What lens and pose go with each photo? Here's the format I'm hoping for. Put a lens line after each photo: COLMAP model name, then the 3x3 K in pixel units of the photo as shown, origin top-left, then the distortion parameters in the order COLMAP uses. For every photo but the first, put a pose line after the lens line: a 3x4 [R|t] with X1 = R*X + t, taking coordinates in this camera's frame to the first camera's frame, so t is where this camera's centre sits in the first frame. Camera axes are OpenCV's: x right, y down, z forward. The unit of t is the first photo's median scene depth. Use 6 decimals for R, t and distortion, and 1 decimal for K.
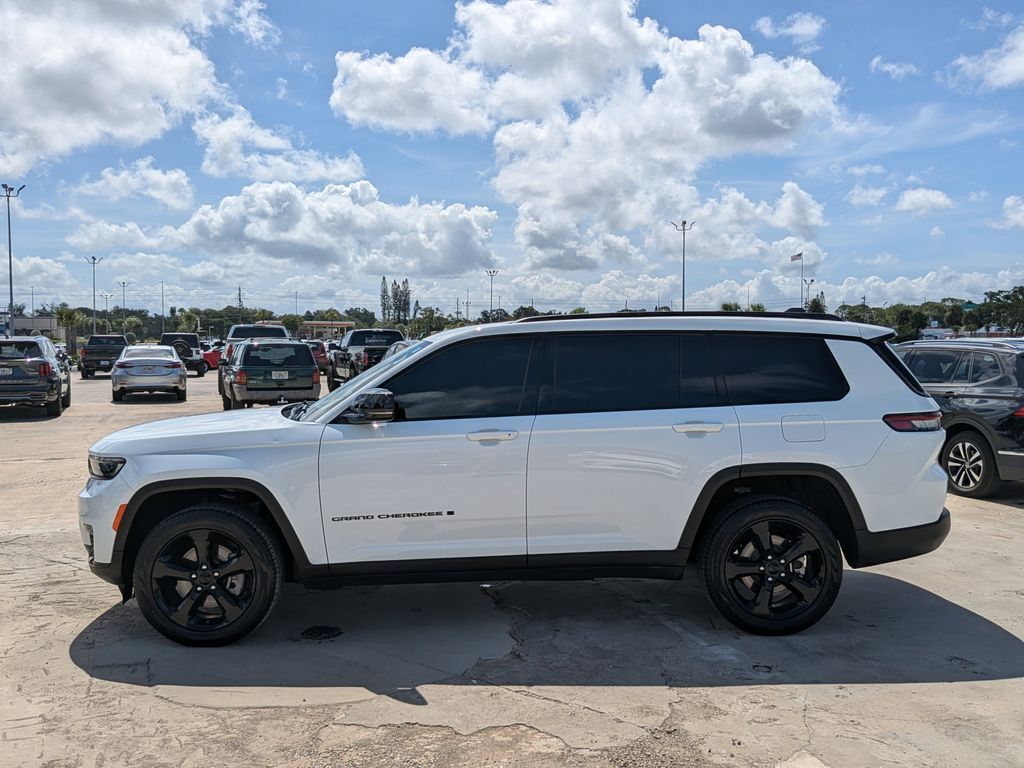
lens RADIAL K [[930.9, 0, 513.0], [0, 930.9, 358.1], [0, 0, 1]] dist [-0.018794, 0.000000]
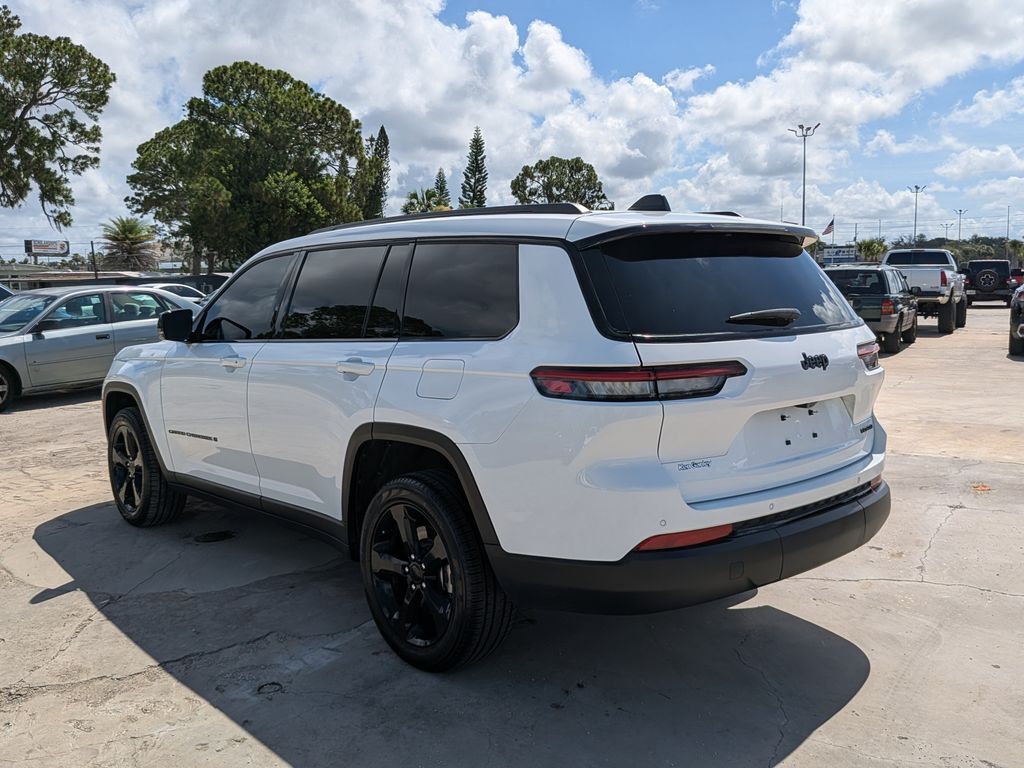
lens RADIAL K [[930.9, 0, 501.7], [0, 930.9, 321.0], [0, 0, 1]] dist [-0.018794, 0.000000]
pose [[0.636946, 0.020219, -0.770644, 0.895645], [0.006590, 0.999477, 0.031670, 0.013087], [0.770881, -0.025250, 0.636479, 0.626275]]
